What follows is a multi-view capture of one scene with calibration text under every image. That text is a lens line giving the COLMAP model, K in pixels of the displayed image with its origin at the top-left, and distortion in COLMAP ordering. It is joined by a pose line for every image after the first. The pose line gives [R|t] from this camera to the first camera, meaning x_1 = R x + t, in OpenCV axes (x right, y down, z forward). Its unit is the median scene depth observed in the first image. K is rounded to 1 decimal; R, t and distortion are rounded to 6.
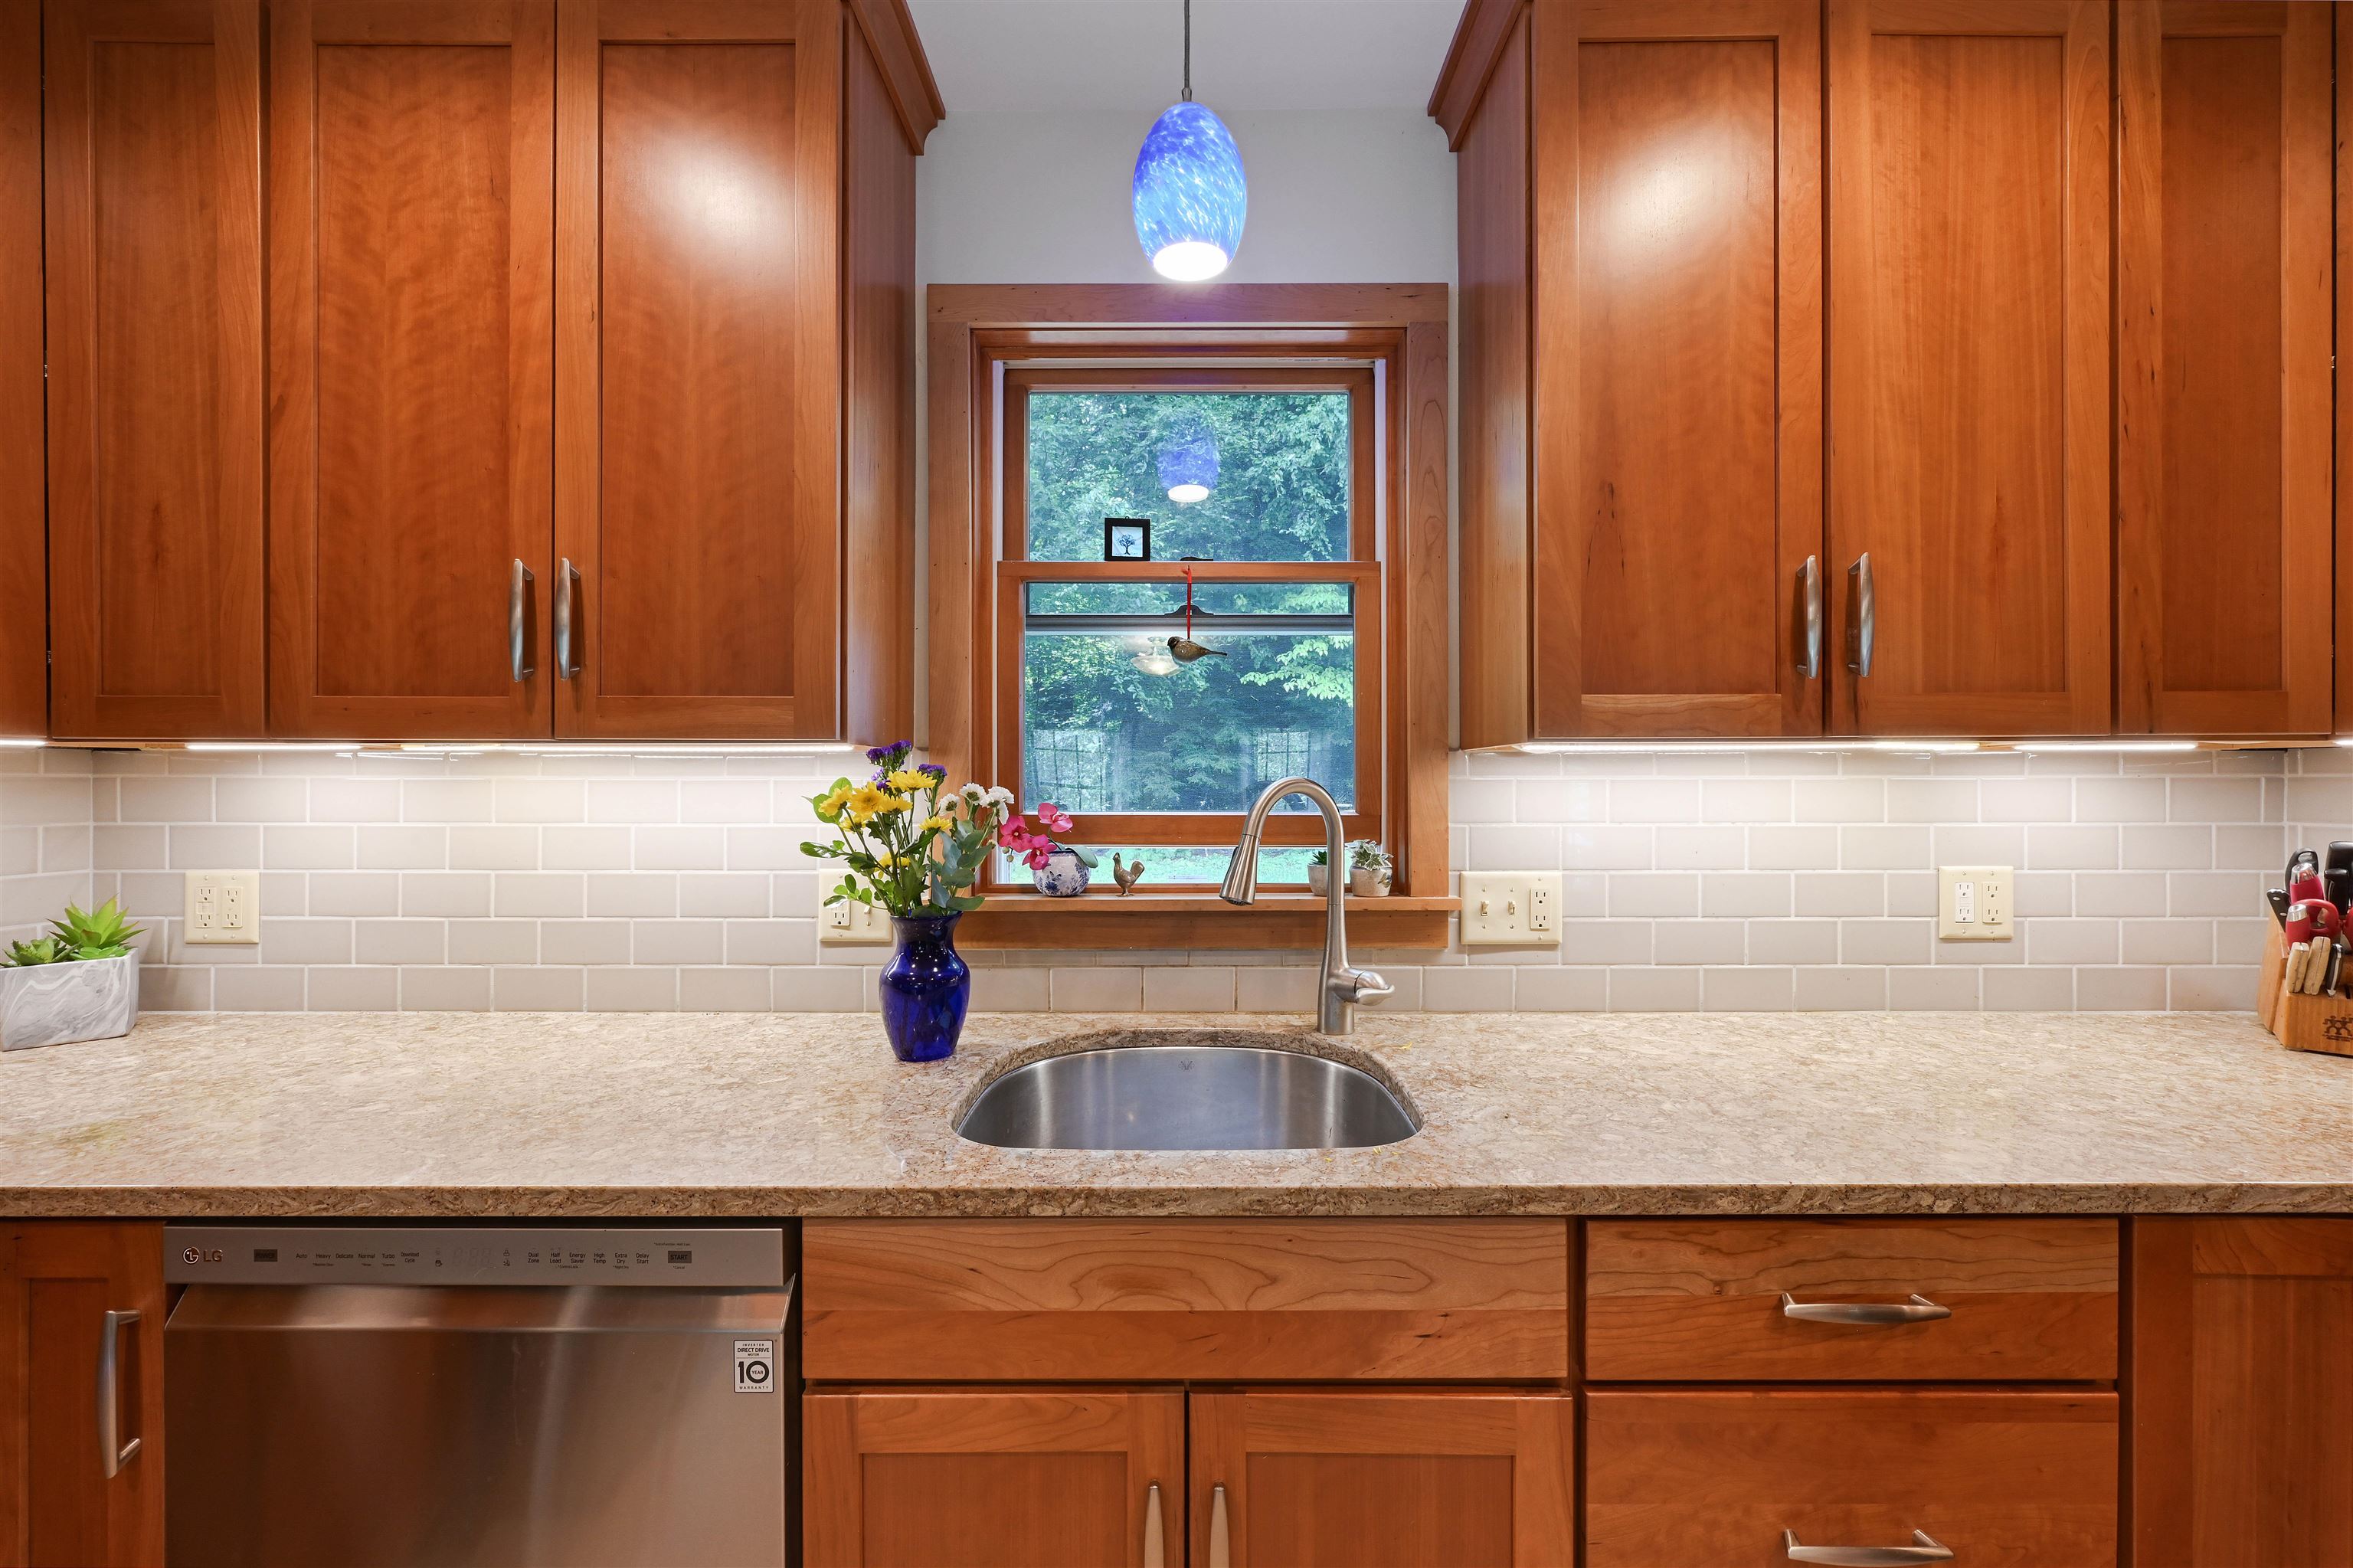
lens RADIAL K [[936.6, 0, 1177.3], [0, 936.6, 783.2], [0, 0, 1]] dist [-0.003200, 0.001380]
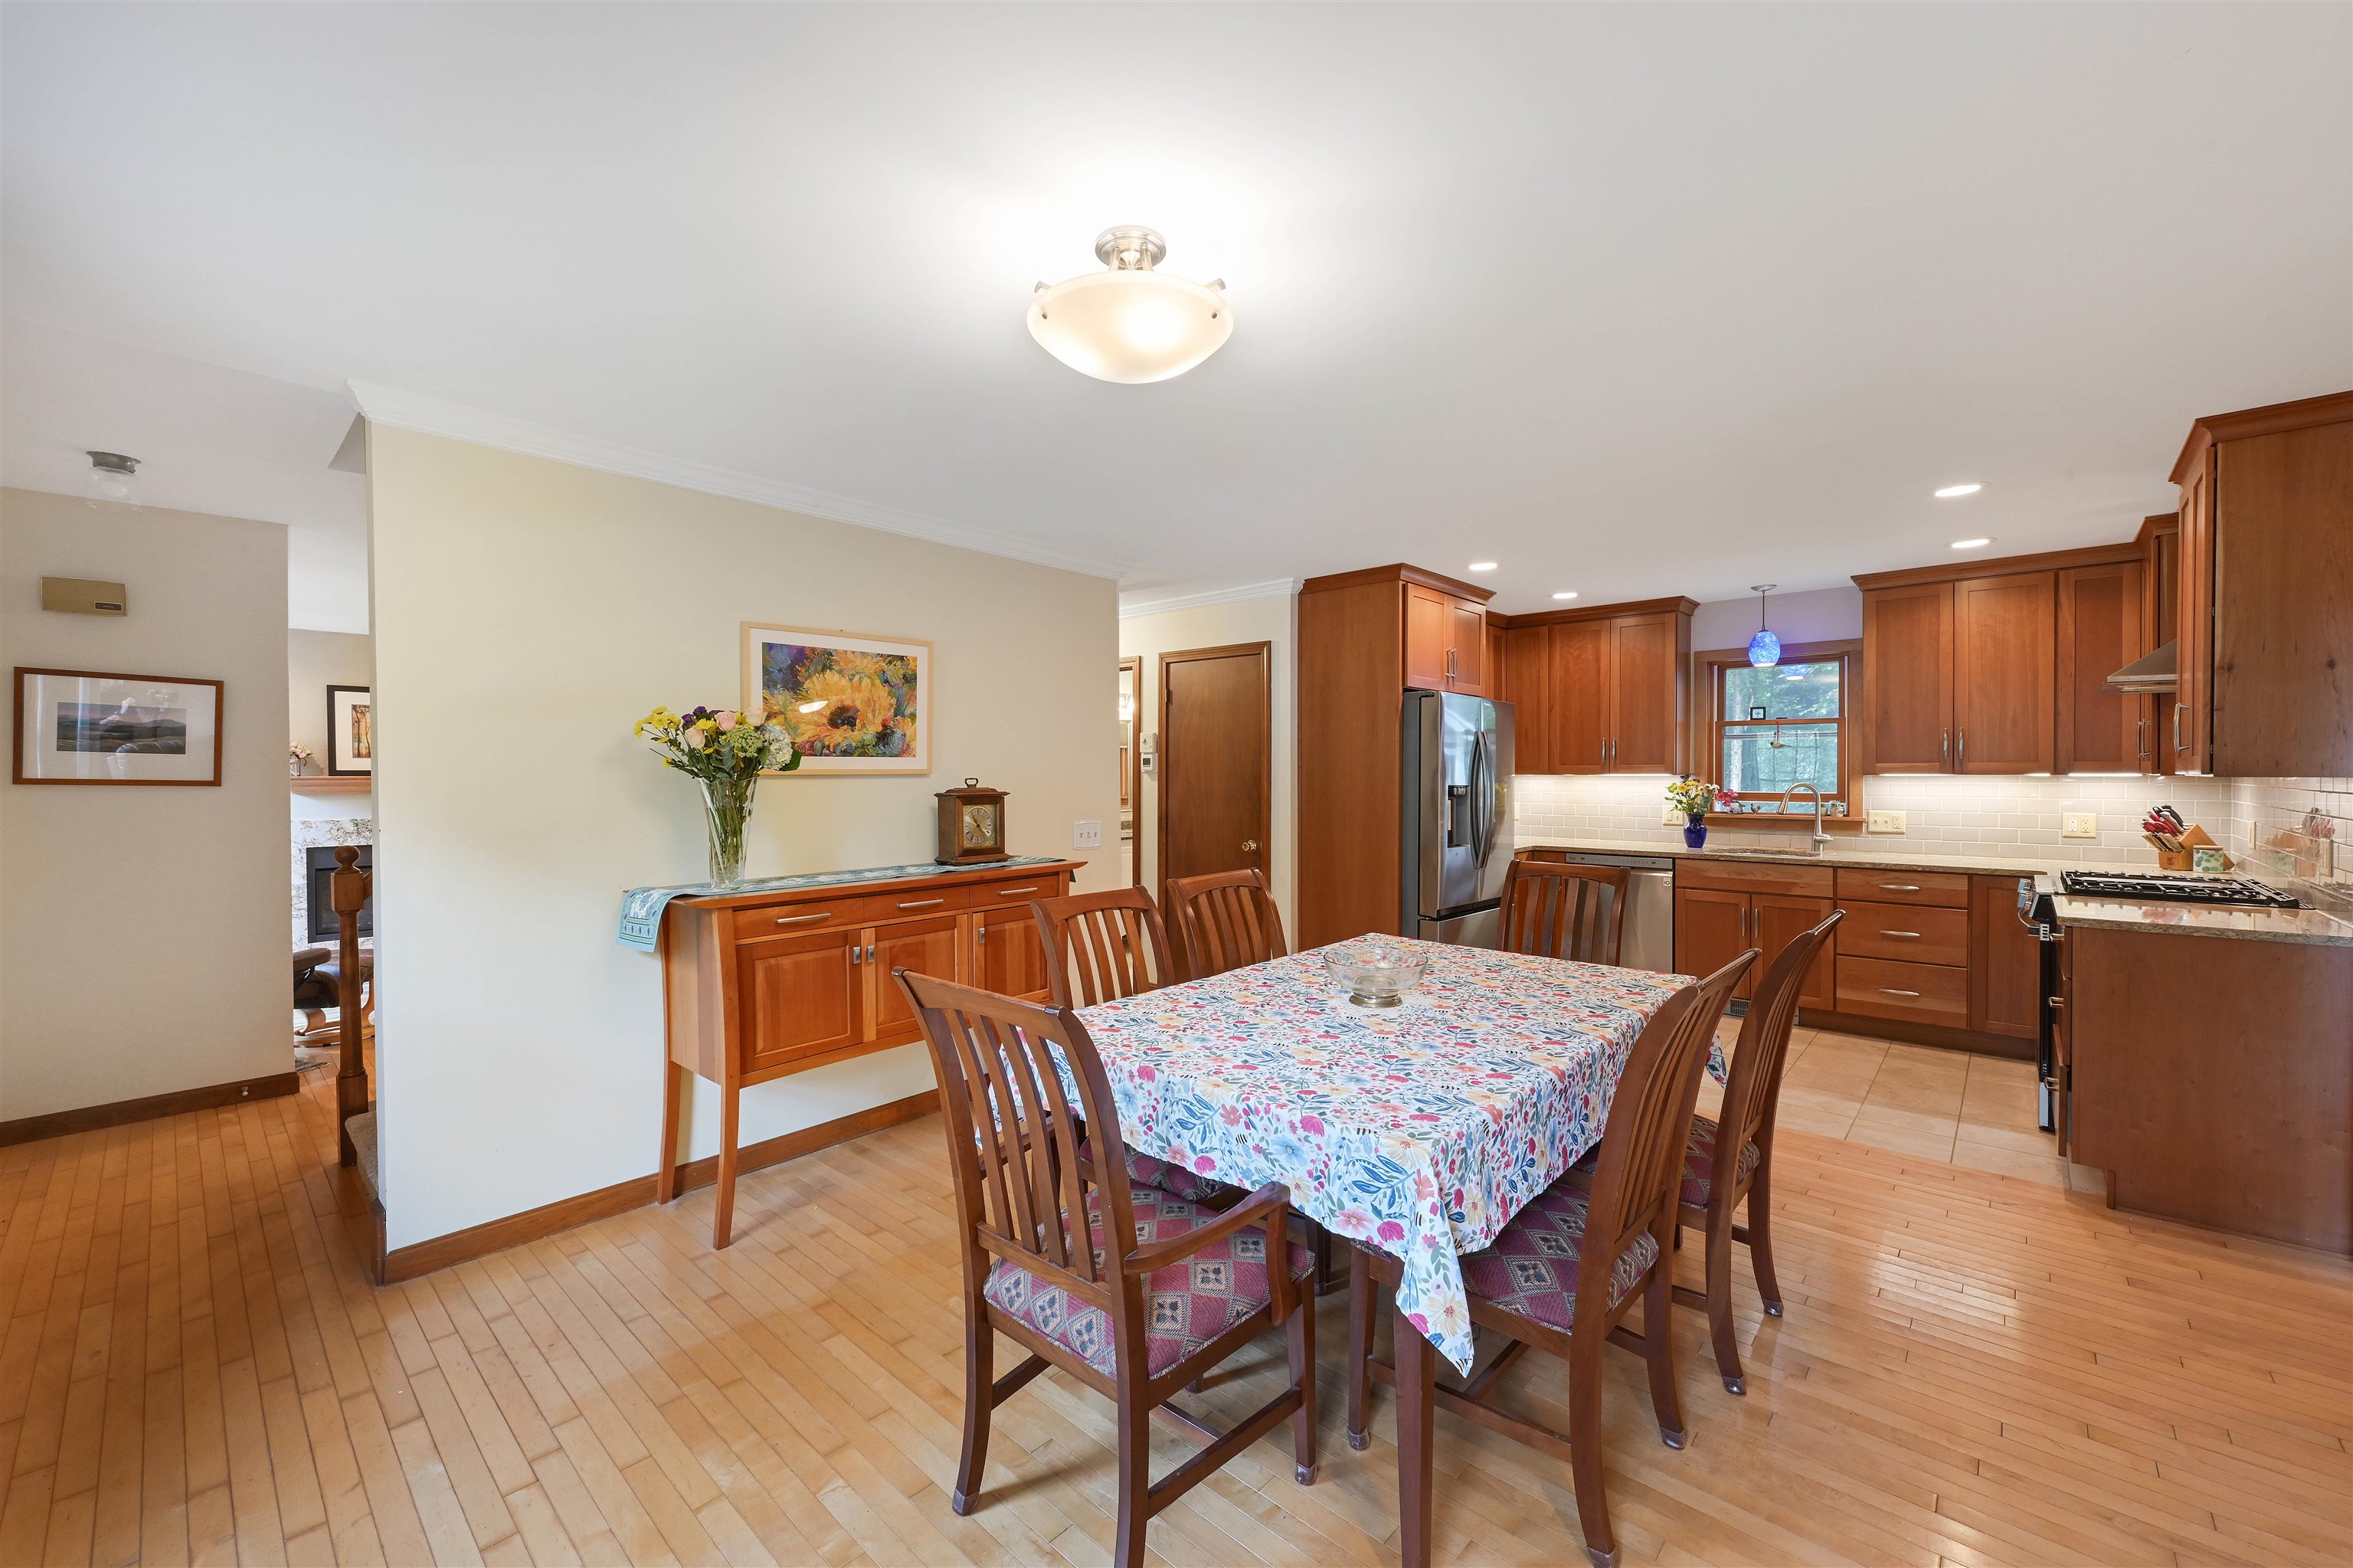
lens RADIAL K [[936.6, 0, 1180.1], [0, 936.6, 783.0], [0, 0, 1]] dist [-0.003200, 0.001380]
pose [[0.751330, 0.006790, -0.659892, 0.765720], [0.004528, 0.999870, 0.015443, -0.079509], [0.659912, -0.014591, 0.751201, -3.680205]]
